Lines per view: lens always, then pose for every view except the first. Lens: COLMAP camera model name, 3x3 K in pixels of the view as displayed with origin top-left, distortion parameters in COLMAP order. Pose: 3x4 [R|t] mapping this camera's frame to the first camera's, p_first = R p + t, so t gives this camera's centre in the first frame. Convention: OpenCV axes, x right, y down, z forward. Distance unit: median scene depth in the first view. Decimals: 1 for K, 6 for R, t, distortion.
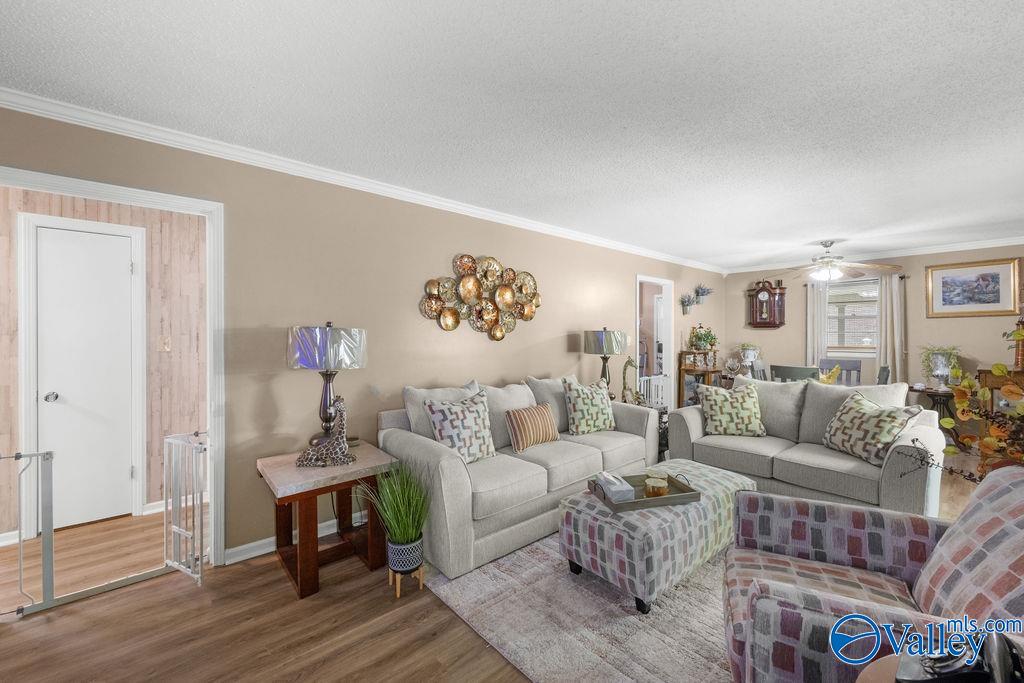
lens RADIAL K [[410.1, 0, 510.0], [0, 410.1, 333.3], [0, 0, 1]] dist [-0.001096, -0.000927]
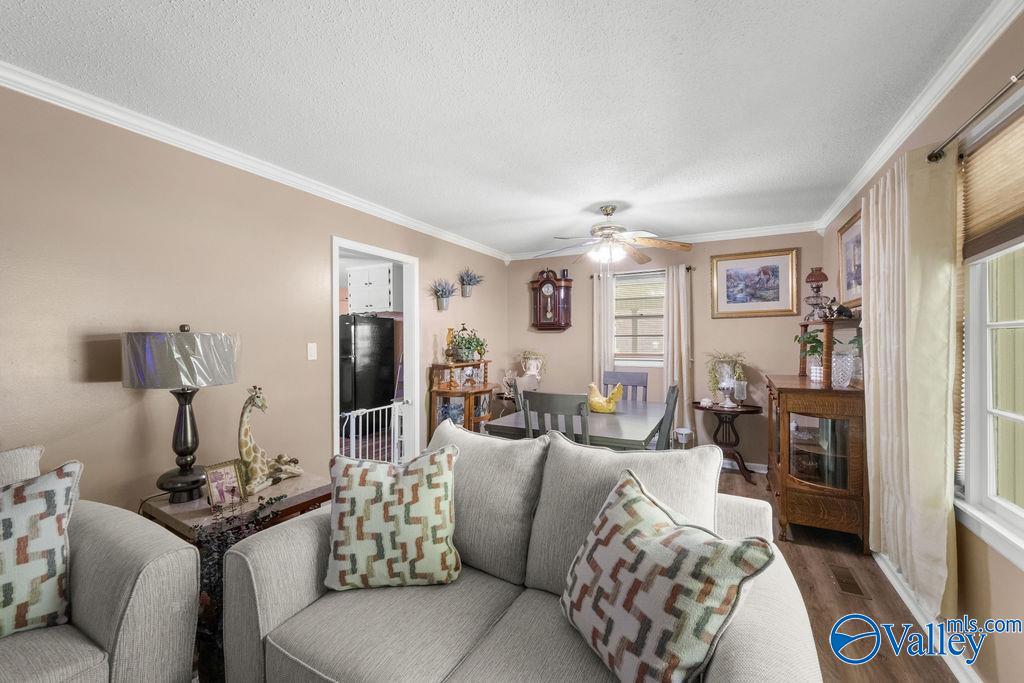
lens RADIAL K [[410.1, 0, 513.1], [0, 410.1, 340.4], [0, 0, 1]] dist [-0.001096, -0.000927]
pose [[0.928248, -0.005459, 0.371921, 0.356306], [0.003604, 0.999977, 0.005682, 0.000951], [-0.371943, -0.003934, 0.928247, 0.401962]]
